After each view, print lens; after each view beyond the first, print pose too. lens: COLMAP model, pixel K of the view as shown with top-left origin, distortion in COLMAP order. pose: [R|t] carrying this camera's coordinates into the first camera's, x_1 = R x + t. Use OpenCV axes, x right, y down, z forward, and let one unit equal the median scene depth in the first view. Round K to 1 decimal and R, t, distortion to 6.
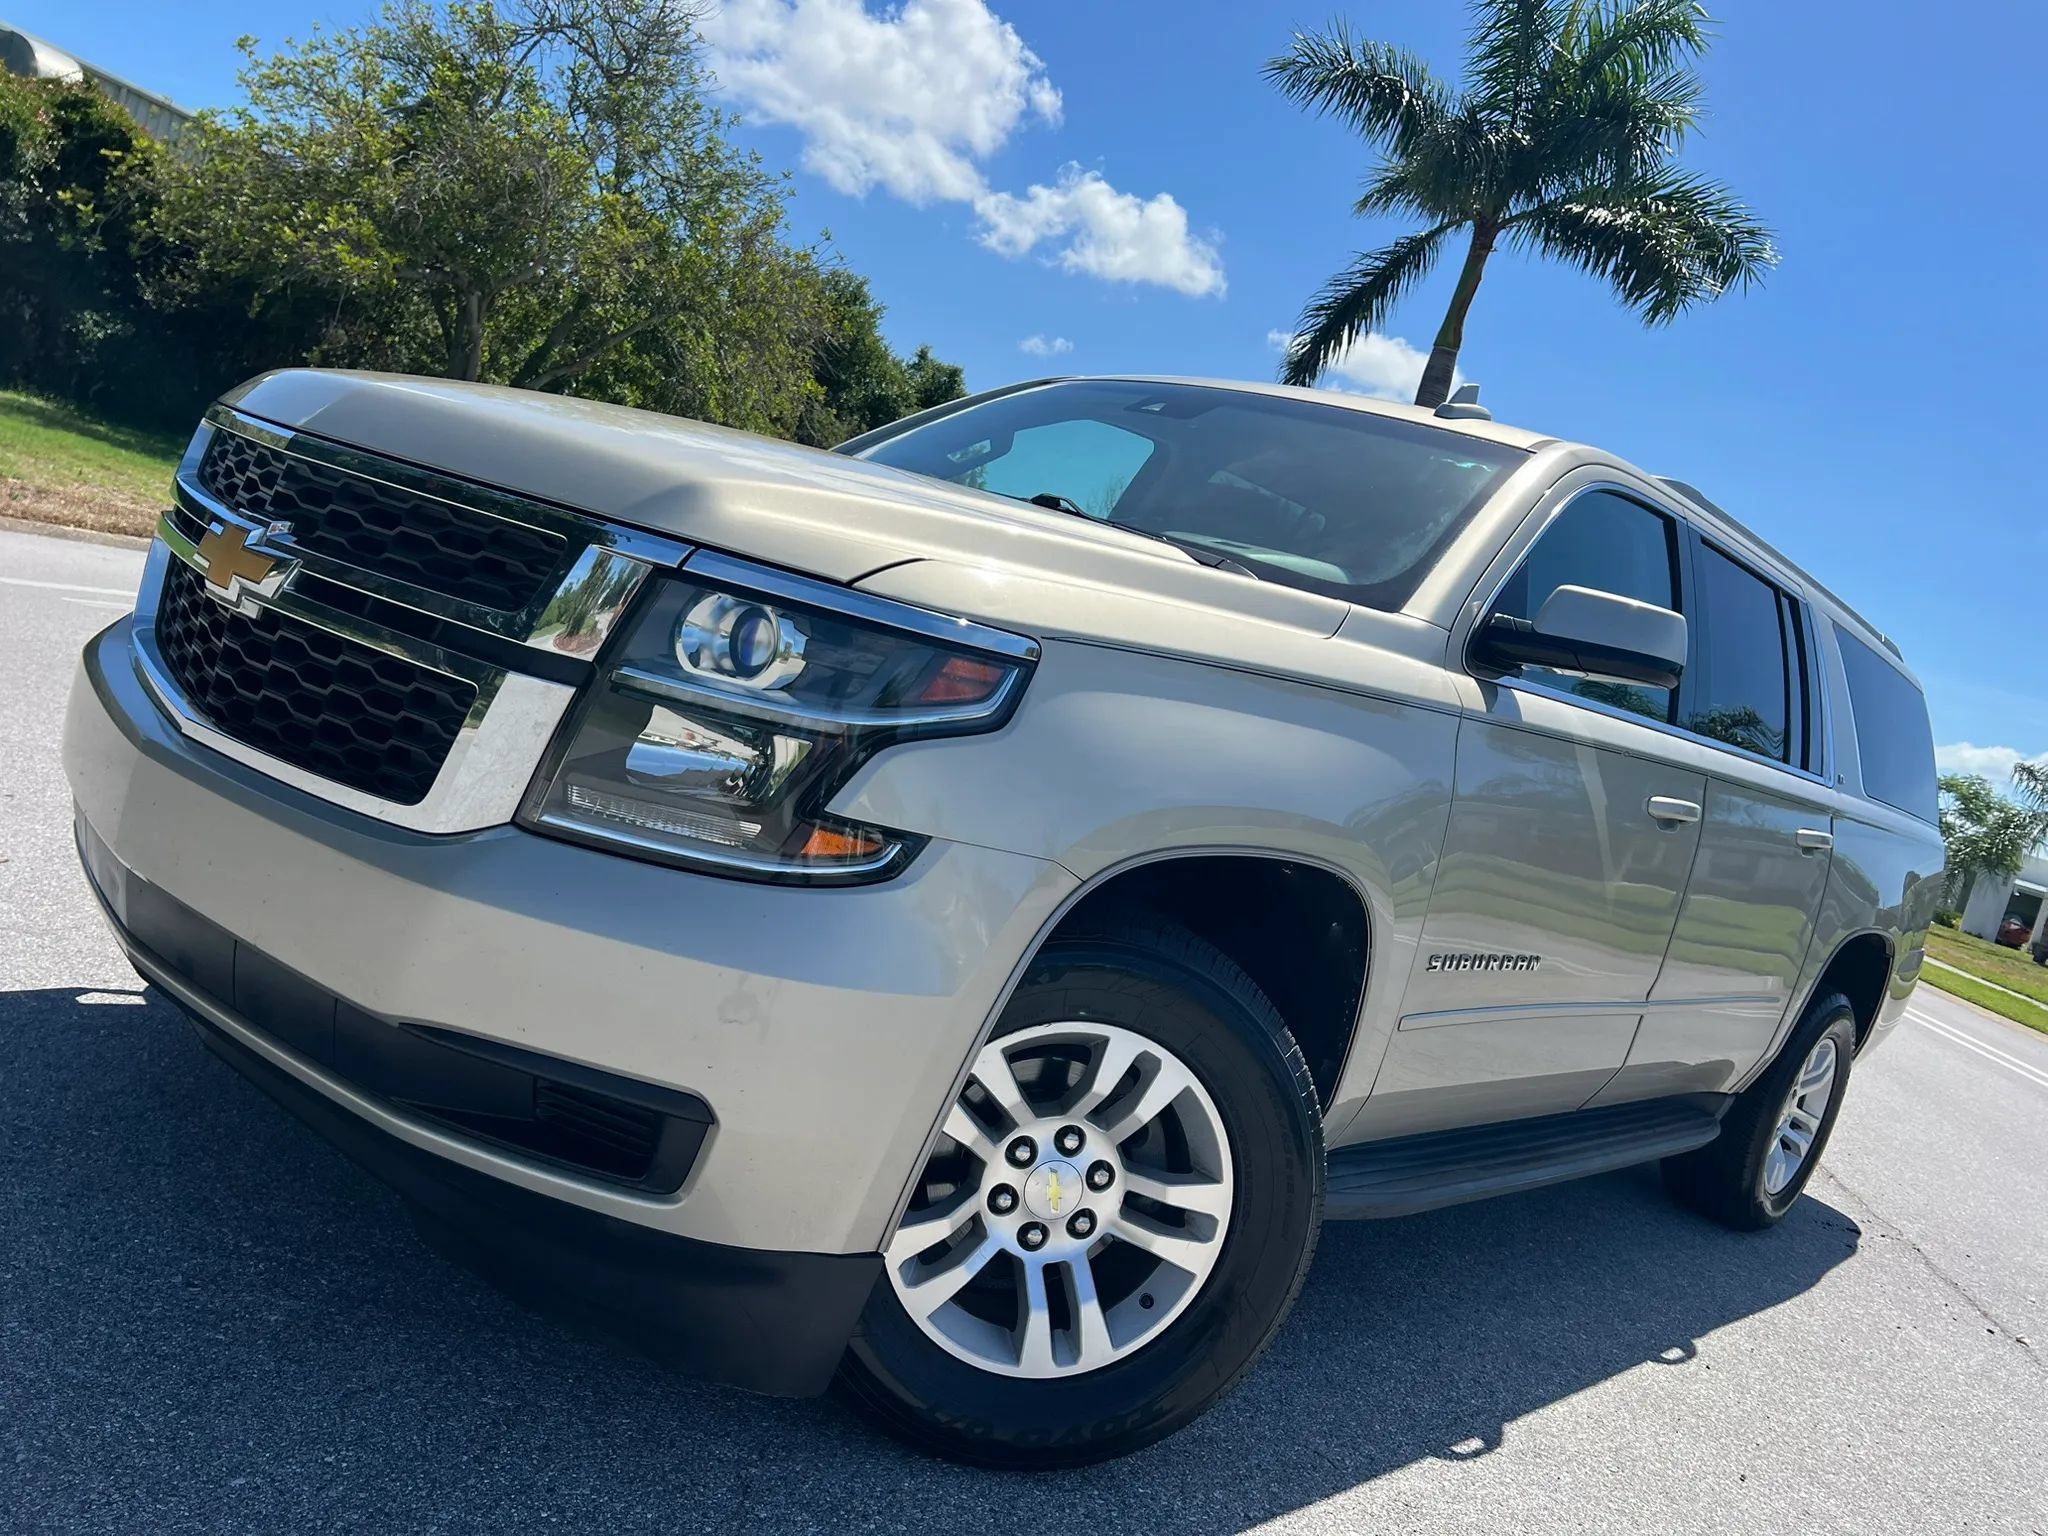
lens RADIAL K [[1549.6, 0, 1030.7], [0, 1549.6, 796.6], [0, 0, 1]] dist [0.037720, -0.045869]
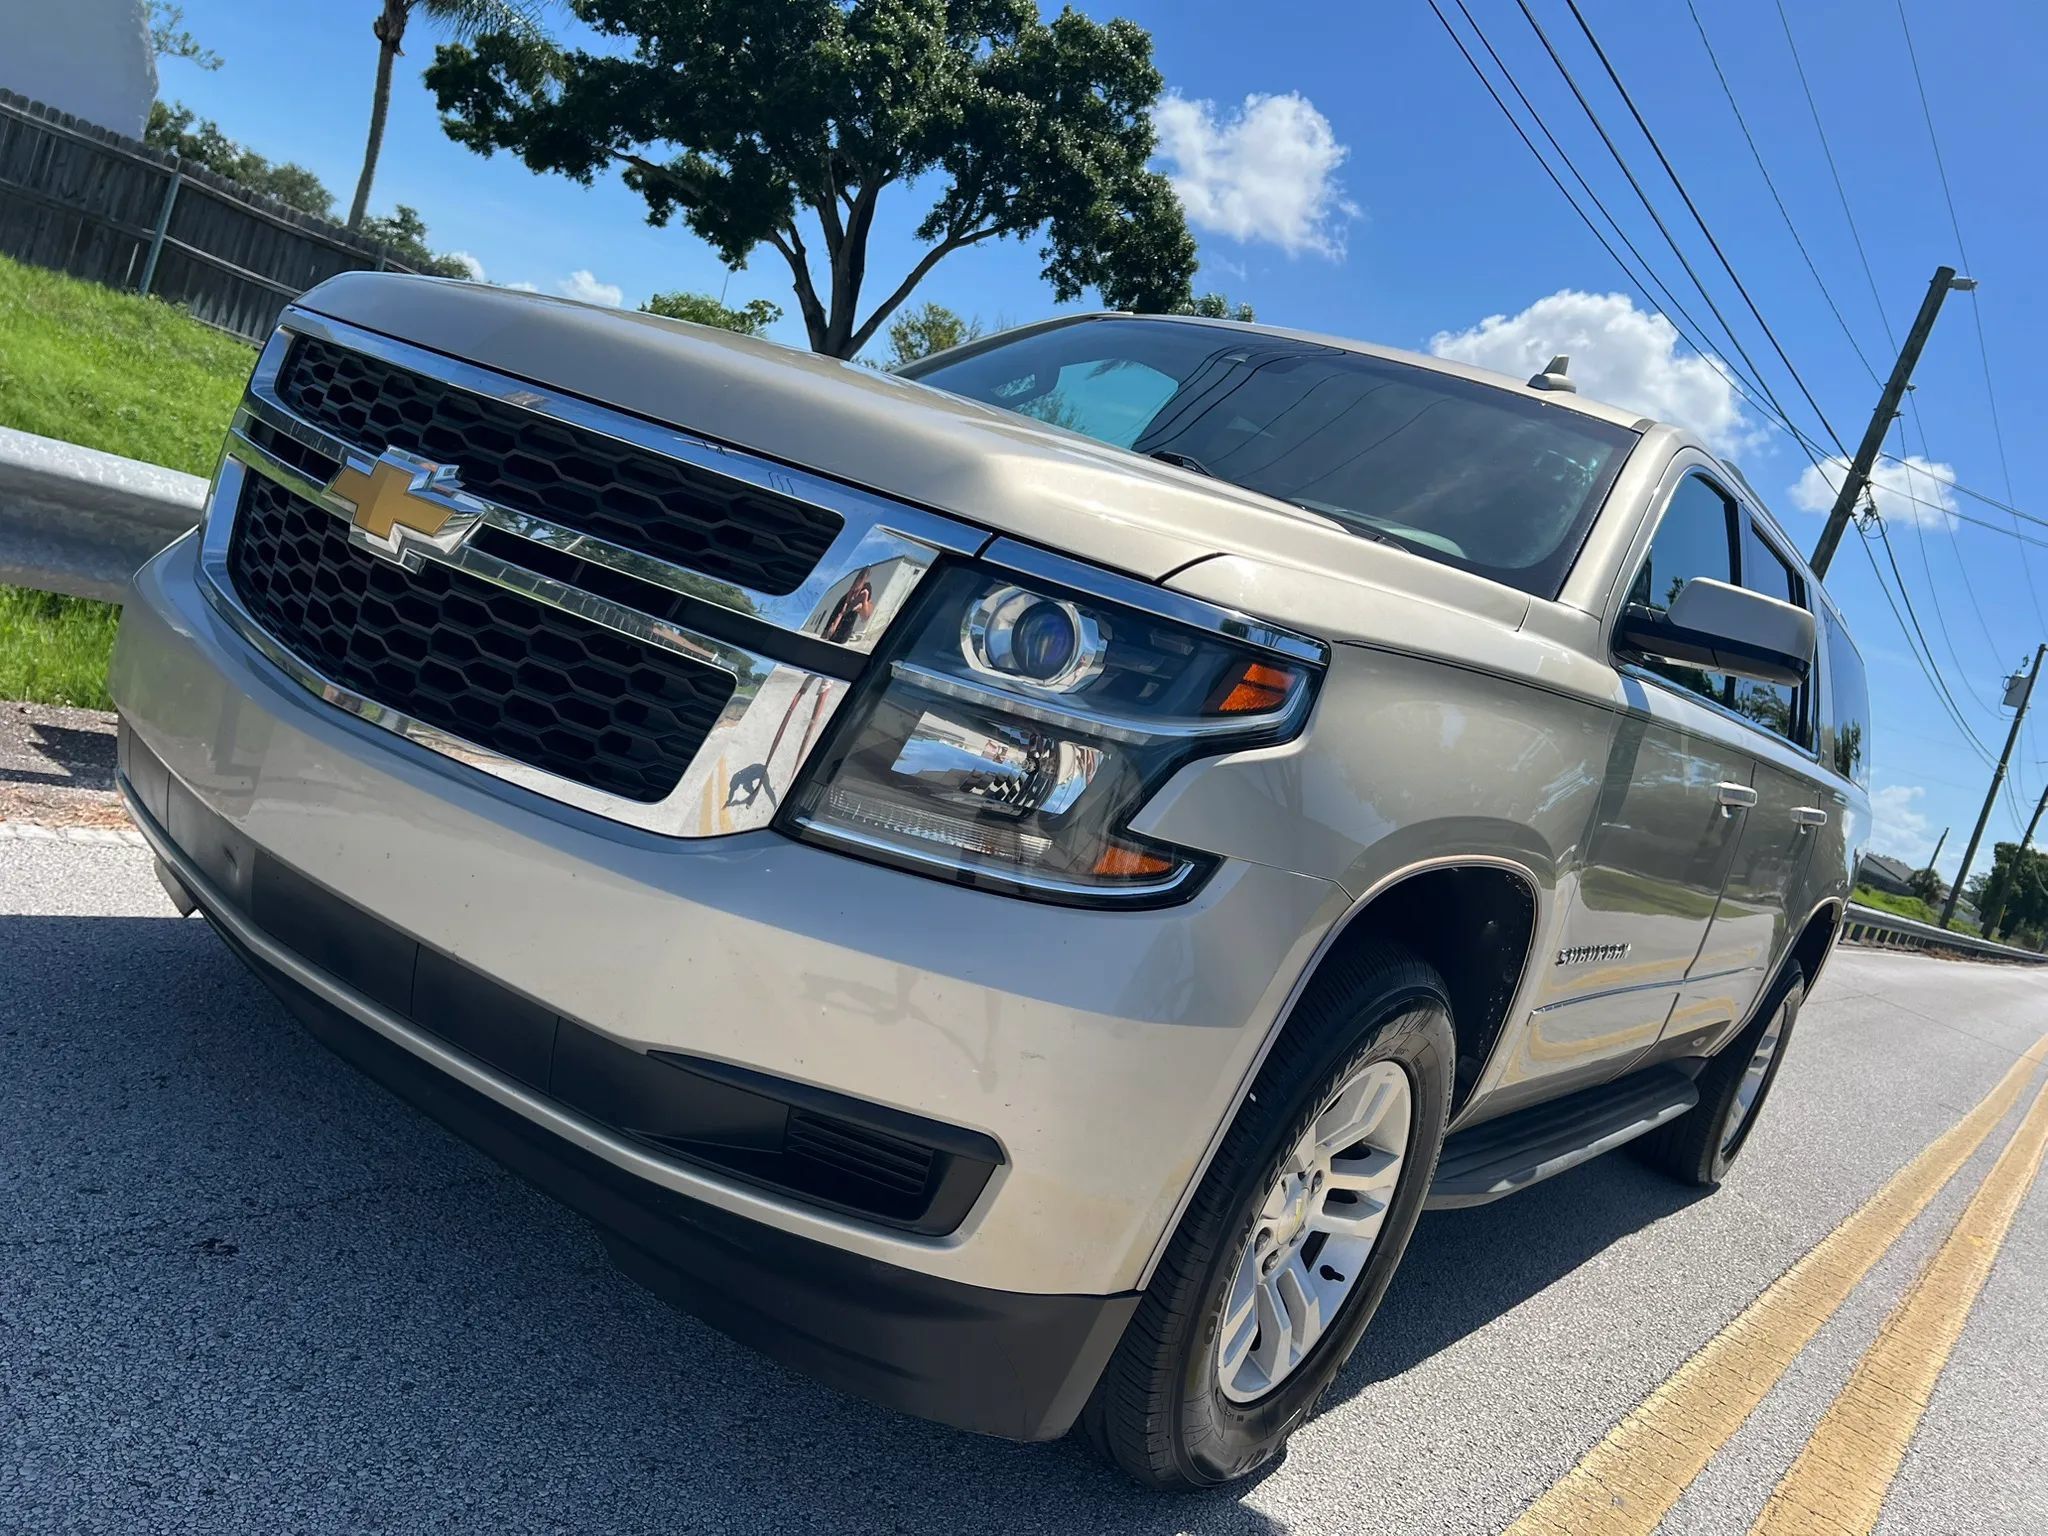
lens RADIAL K [[1549.6, 0, 1030.7], [0, 1549.6, 796.6], [0, 0, 1]] dist [0.037720, -0.045869]
pose [[0.992956, 0.029495, 0.114755, -0.282397], [-0.036442, 0.997598, 0.058916, -0.059494], [-0.112741, -0.062683, 0.991645, 0.086930]]
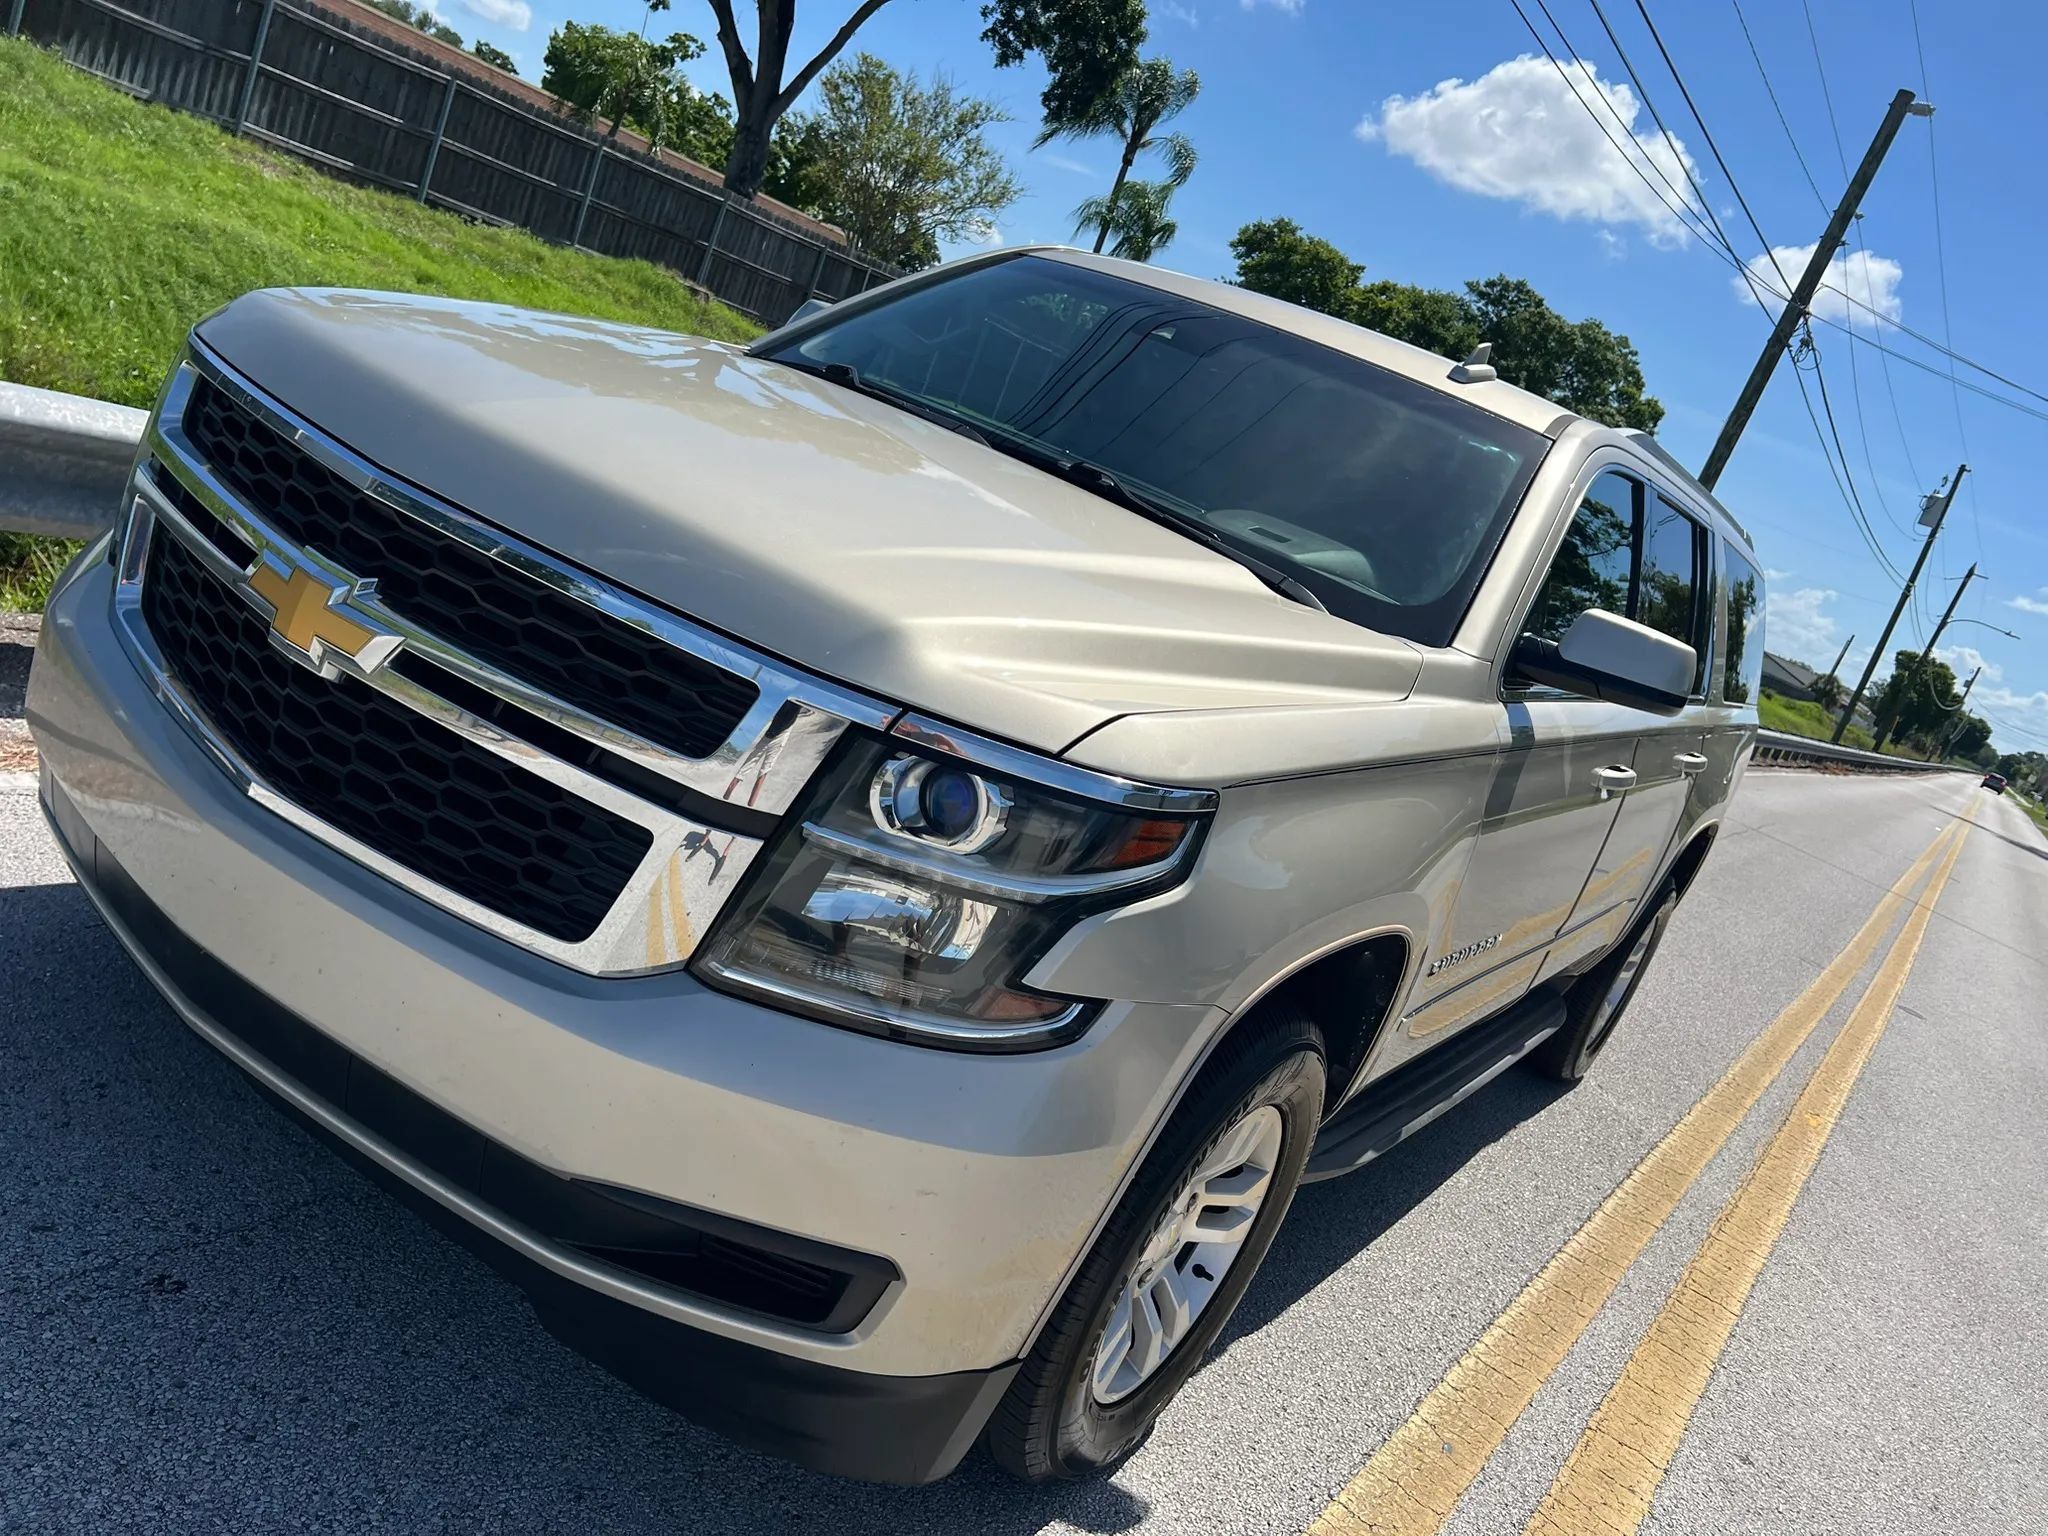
lens RADIAL K [[1545.1, 0, 1025.6], [0, 1545.1, 797.5], [0, 0, 1]] dist [0.044645, -0.057603]
pose [[0.985591, 0.038517, 0.164703, -0.283820], [-0.071530, 0.977285, 0.199495, -0.289460], [-0.153278, -0.208401, 0.965958, 0.061535]]
